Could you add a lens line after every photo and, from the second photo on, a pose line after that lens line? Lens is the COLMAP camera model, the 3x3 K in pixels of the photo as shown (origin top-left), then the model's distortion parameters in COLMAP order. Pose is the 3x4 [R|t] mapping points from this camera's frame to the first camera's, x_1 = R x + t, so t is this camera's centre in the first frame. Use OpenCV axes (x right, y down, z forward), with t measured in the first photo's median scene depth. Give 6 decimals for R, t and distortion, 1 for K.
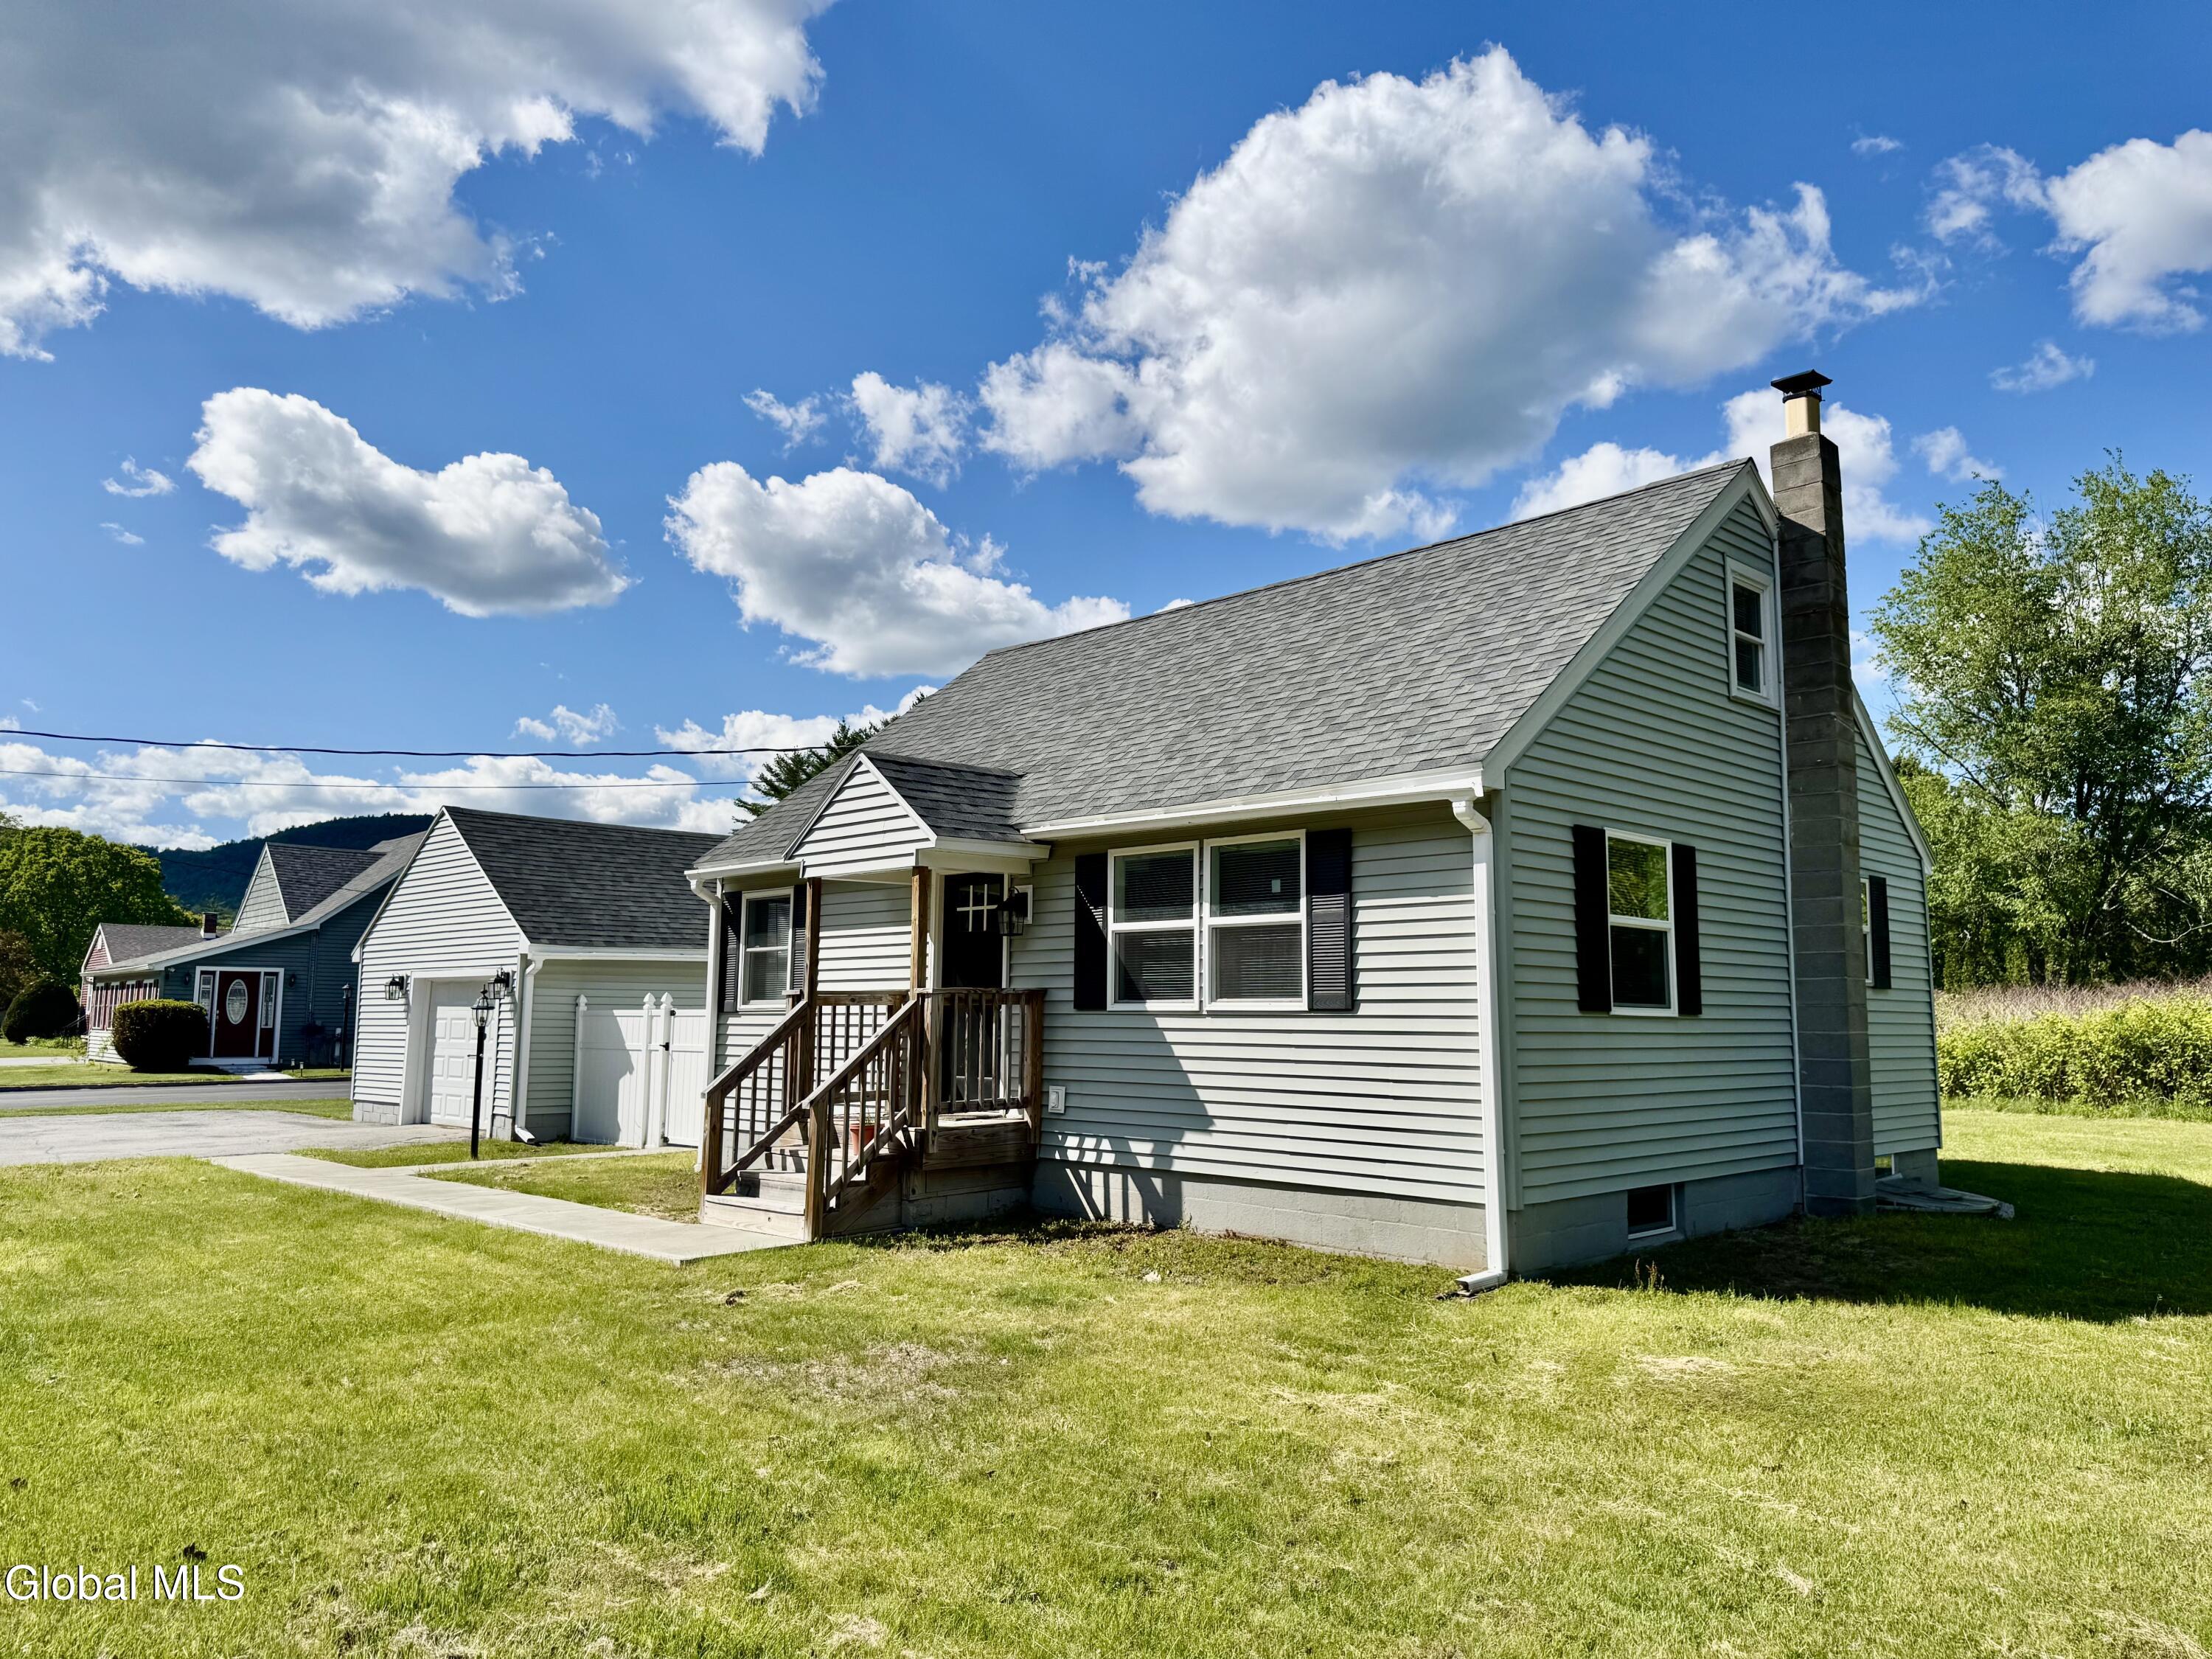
lens RADIAL K [[1511.2, 0, 1249.8], [0, 1511.2, 822.3], [0, 0, 1]] dist [0.110674, -0.098893]
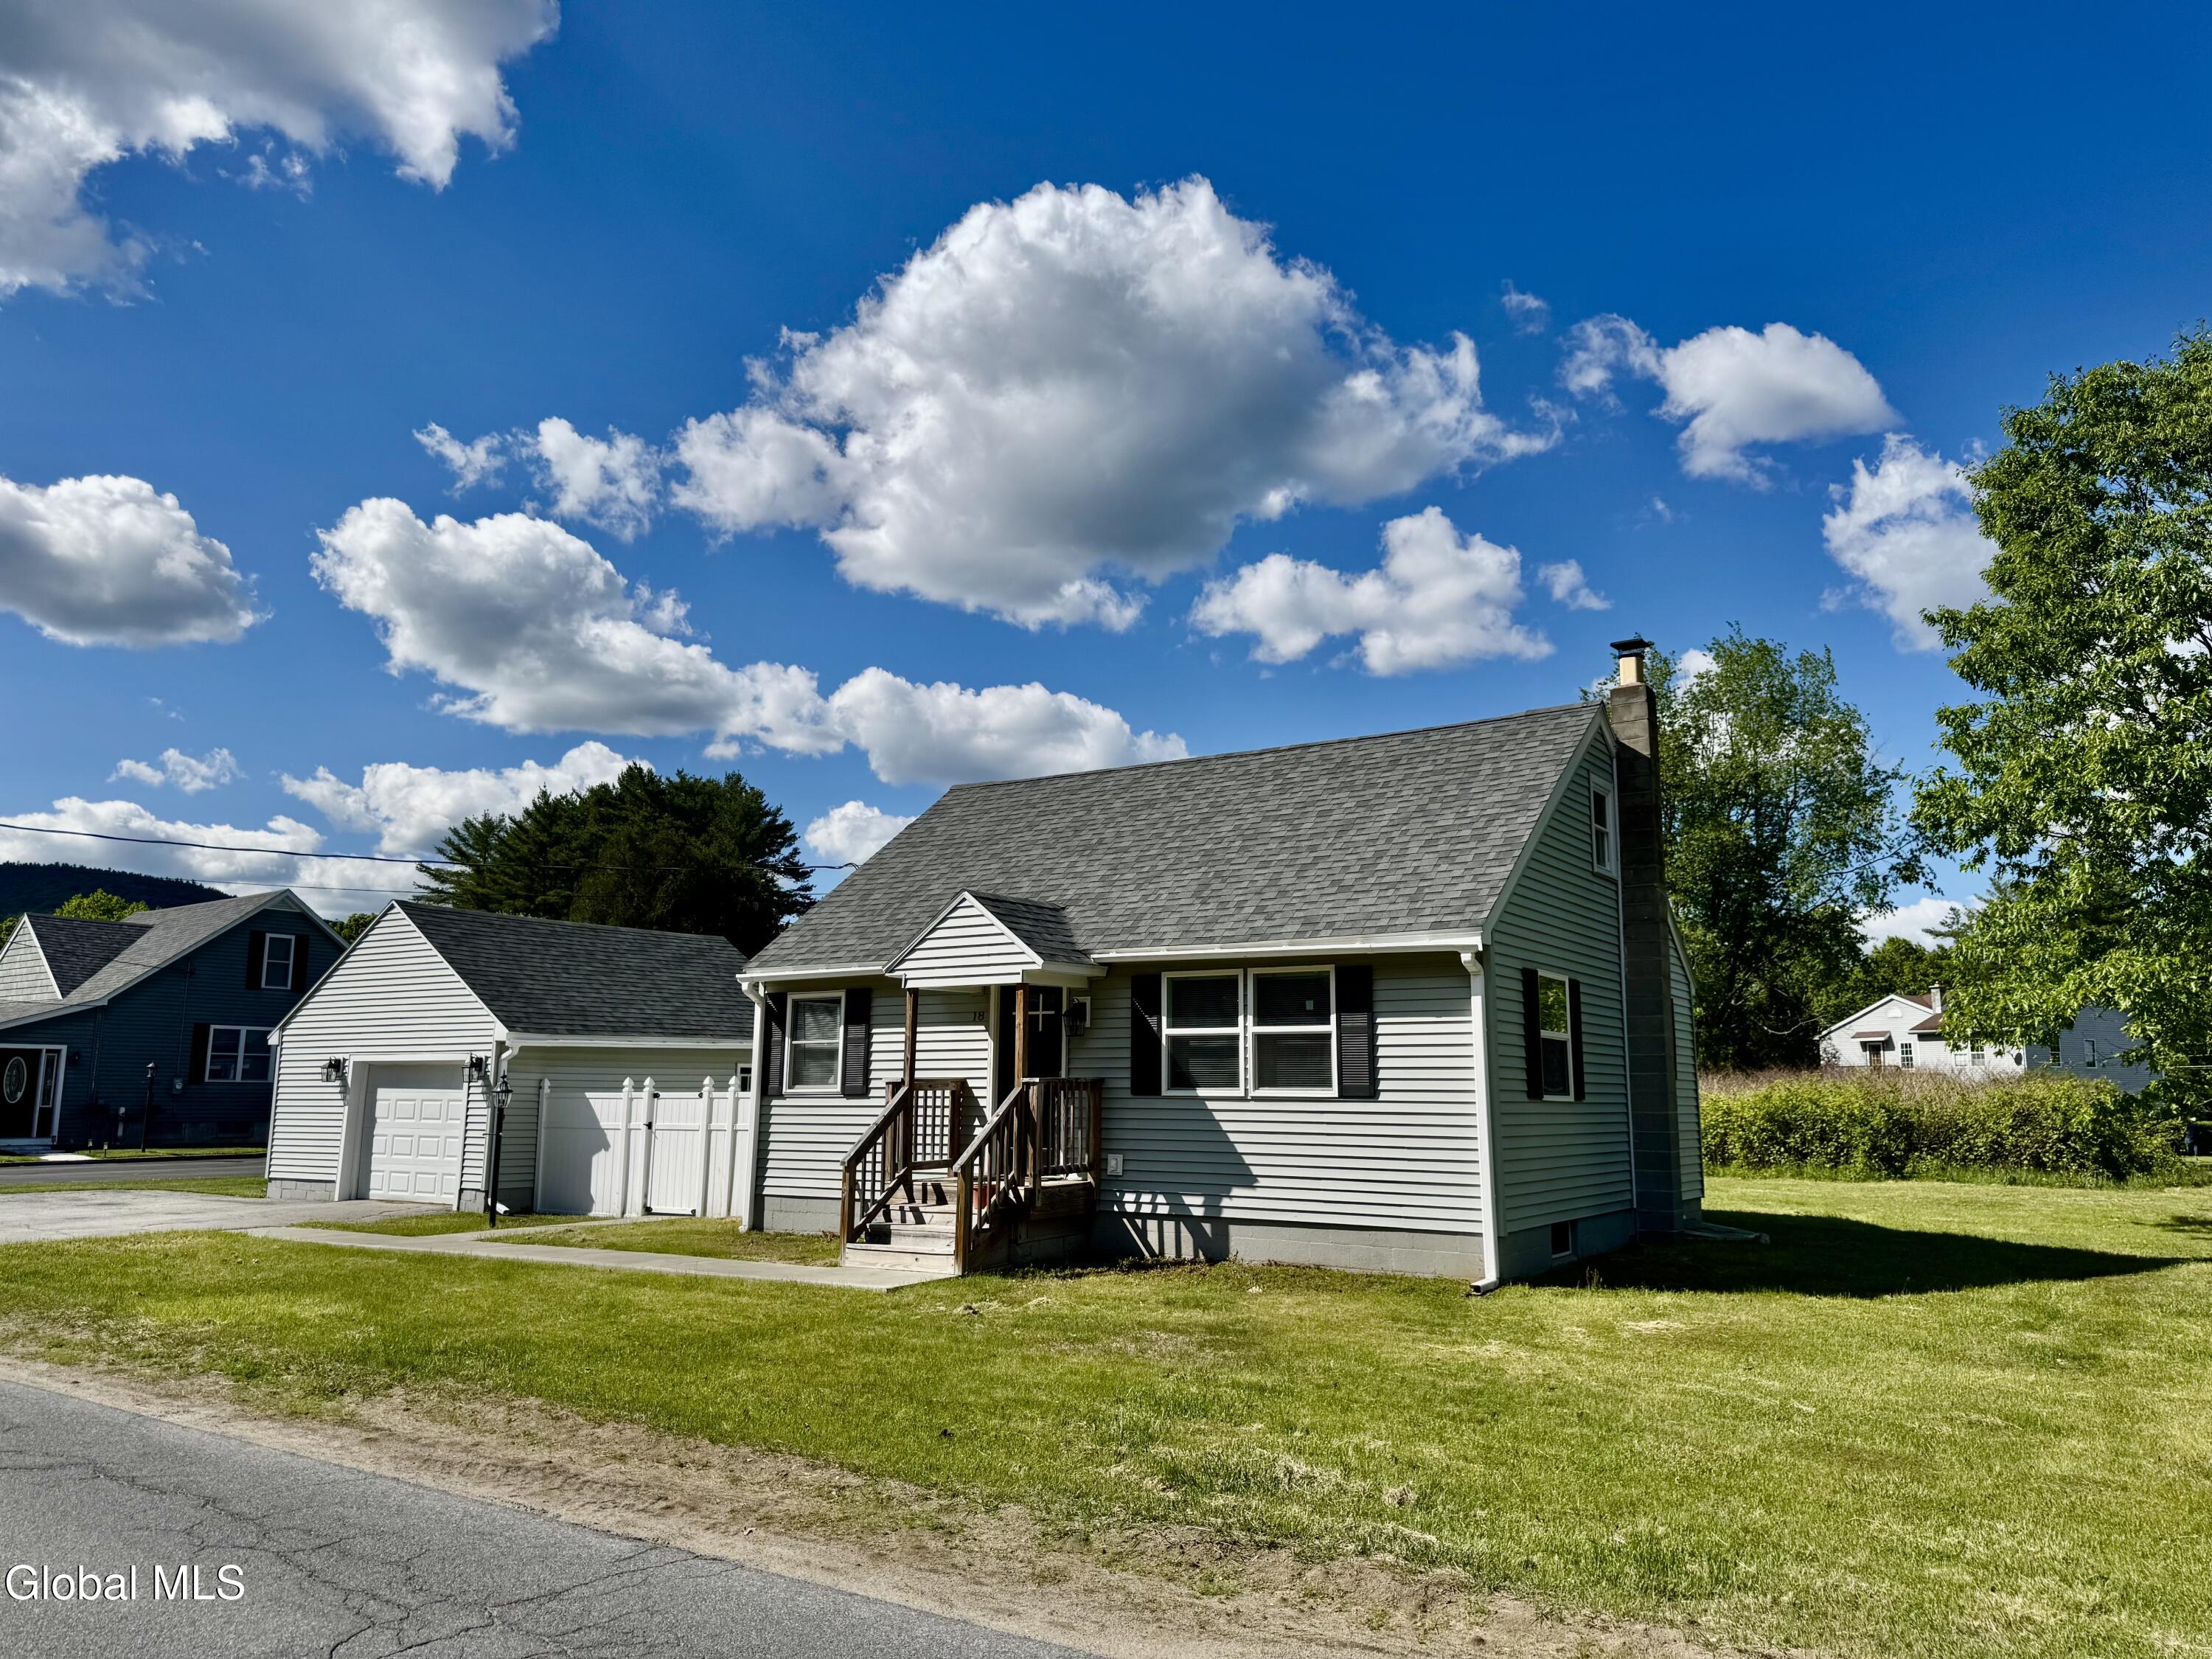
lens RADIAL K [[1511.2, 0, 1249.8], [0, 1511.2, 822.3], [0, 0, 1]] dist [0.110674, -0.098893]
pose [[0.974563, 0.042214, 0.220103, -0.130163], [-0.031433, 0.998139, -0.052261, -0.018868], [-0.221899, 0.044013, 0.974076, -0.126453]]
